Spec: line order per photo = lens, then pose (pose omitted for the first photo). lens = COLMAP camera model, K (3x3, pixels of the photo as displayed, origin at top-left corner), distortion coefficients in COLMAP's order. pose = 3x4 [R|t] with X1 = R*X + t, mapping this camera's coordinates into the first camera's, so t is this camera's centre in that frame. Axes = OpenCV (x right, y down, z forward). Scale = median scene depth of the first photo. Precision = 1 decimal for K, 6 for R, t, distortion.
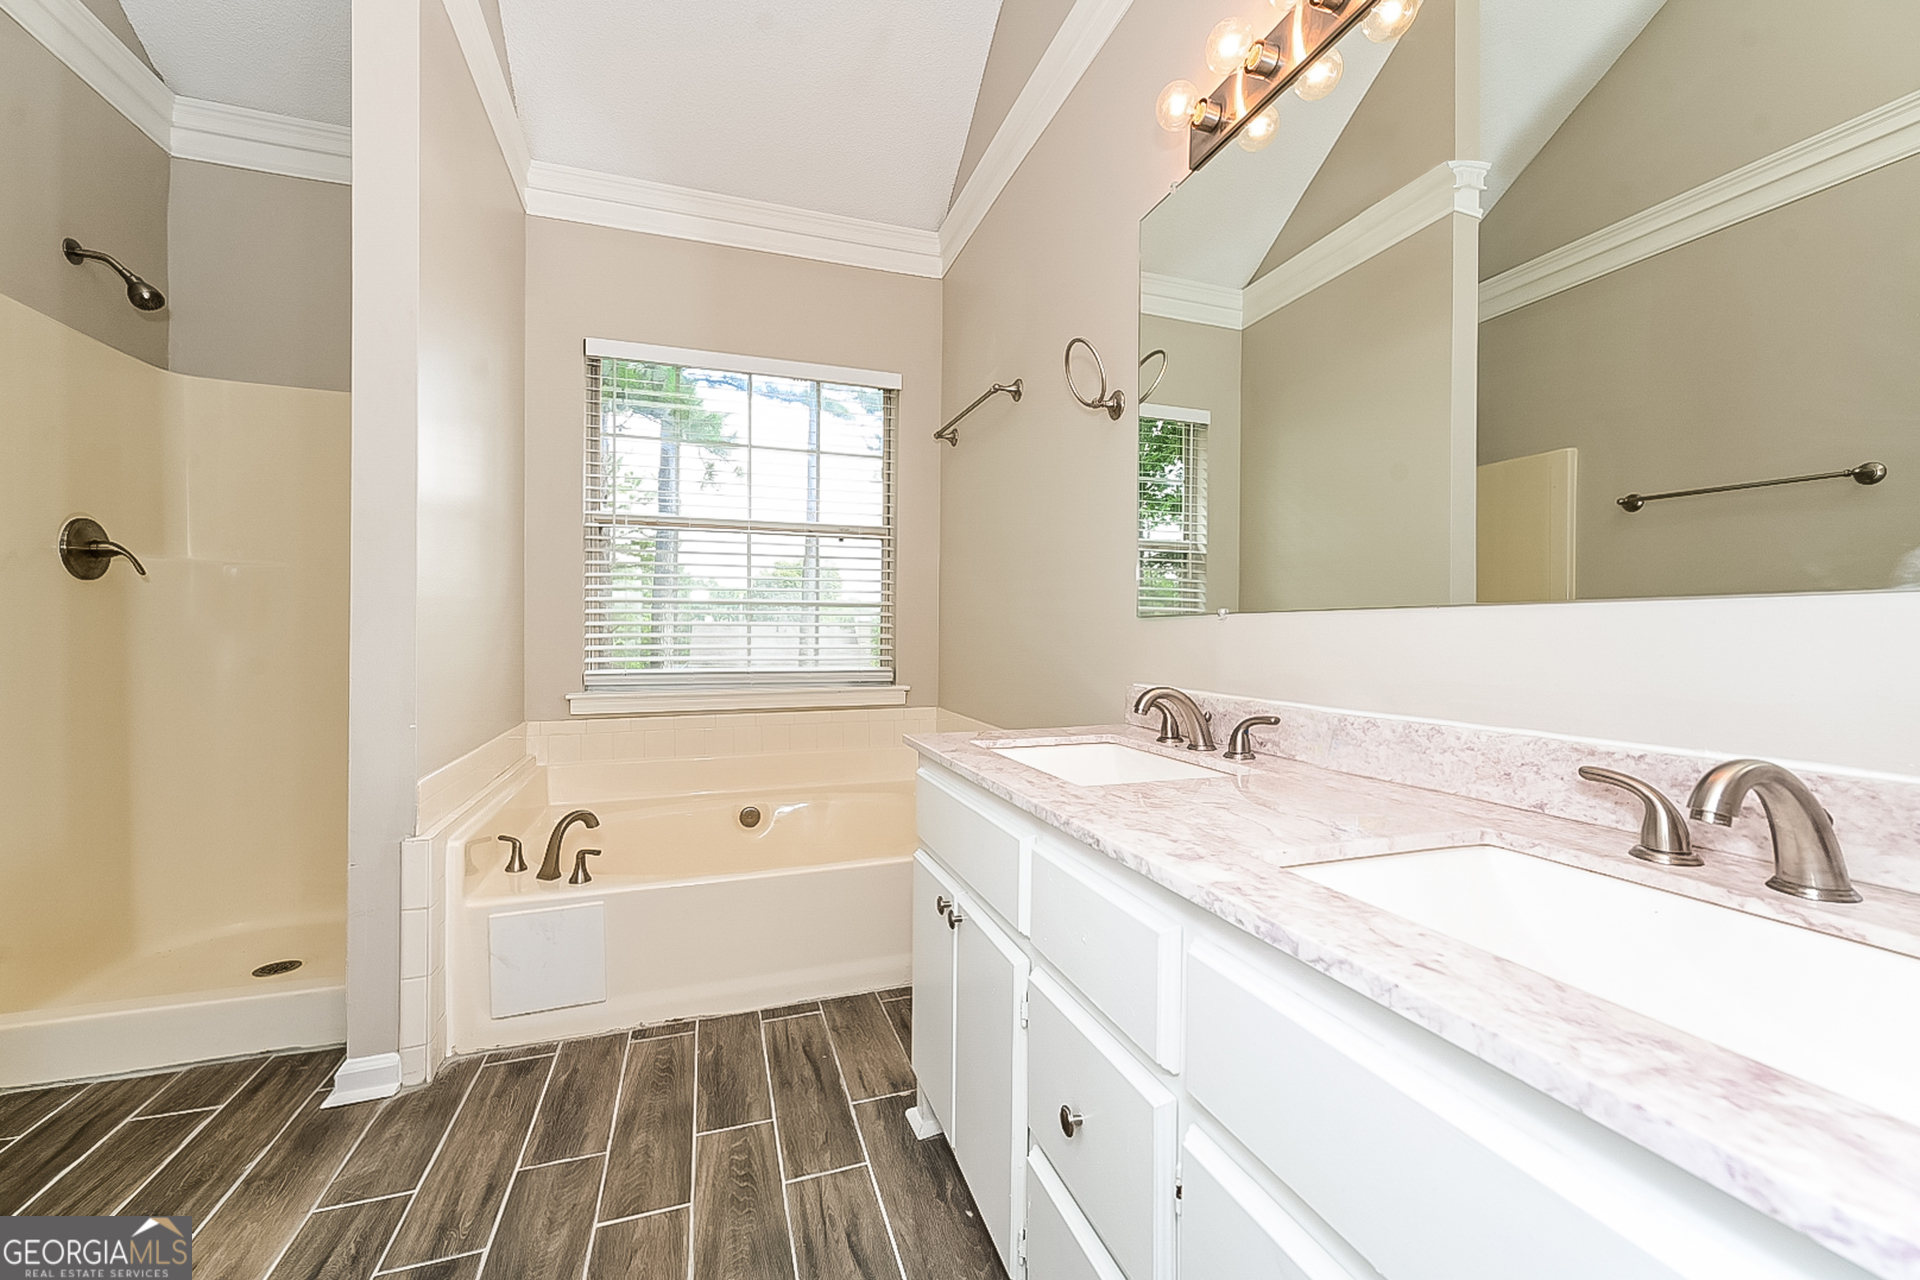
lens RADIAL K [[754.7, 0, 959.0], [0, 754.7, 637.3], [0, 0, 1]] dist [0.002212, 0.000207]
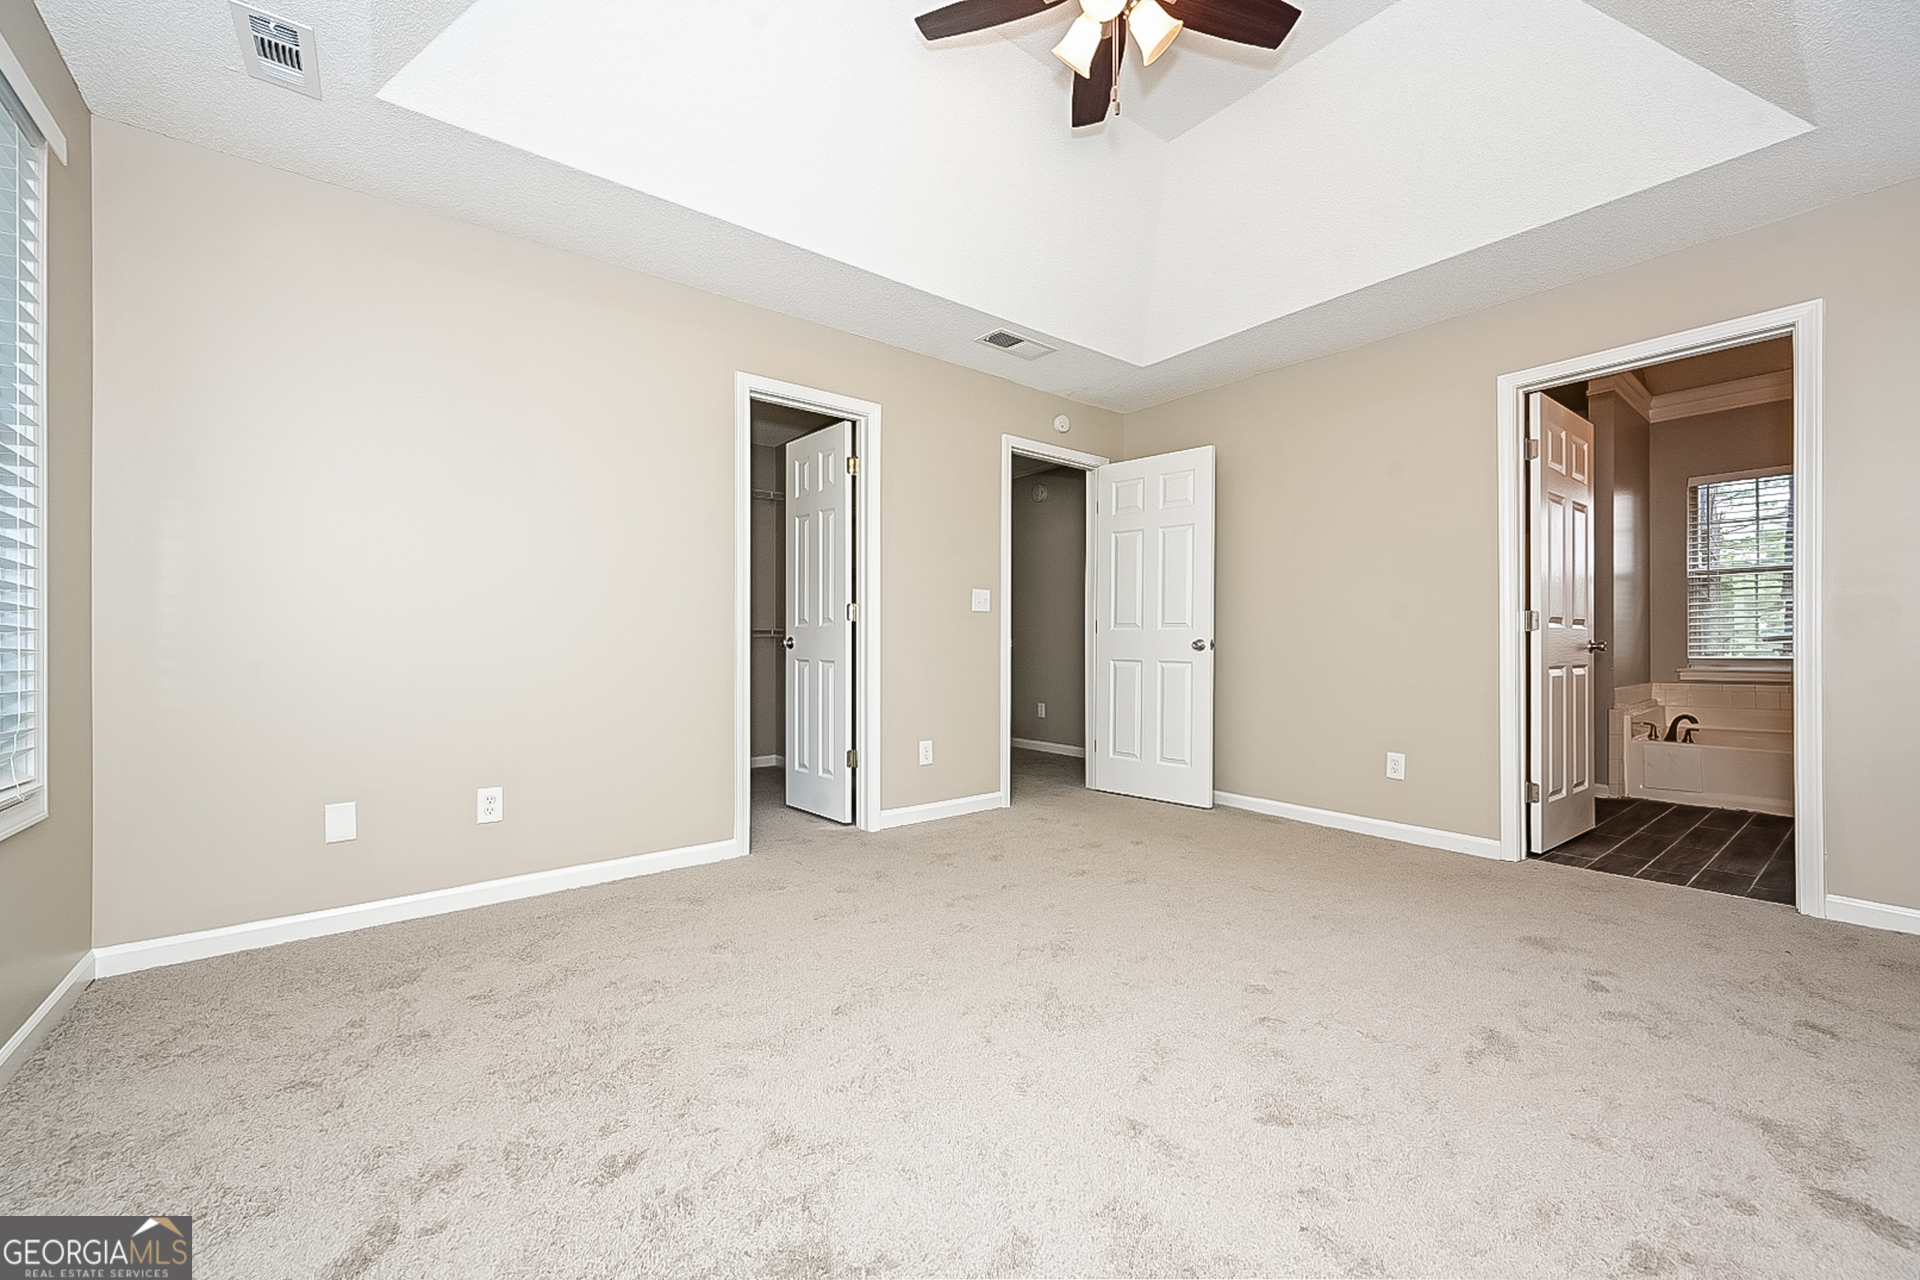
lens RADIAL K [[754.7, 0, 955.6], [0, 754.7, 640.8], [0, 0, 1]] dist [0.002212, 0.000207]
pose [[0.333487, -0.009471, -0.942707, 0.950466], [0.005420, 0.999952, -0.008128, 0.015550], [0.942739, -0.002399, 0.333523, -1.911707]]
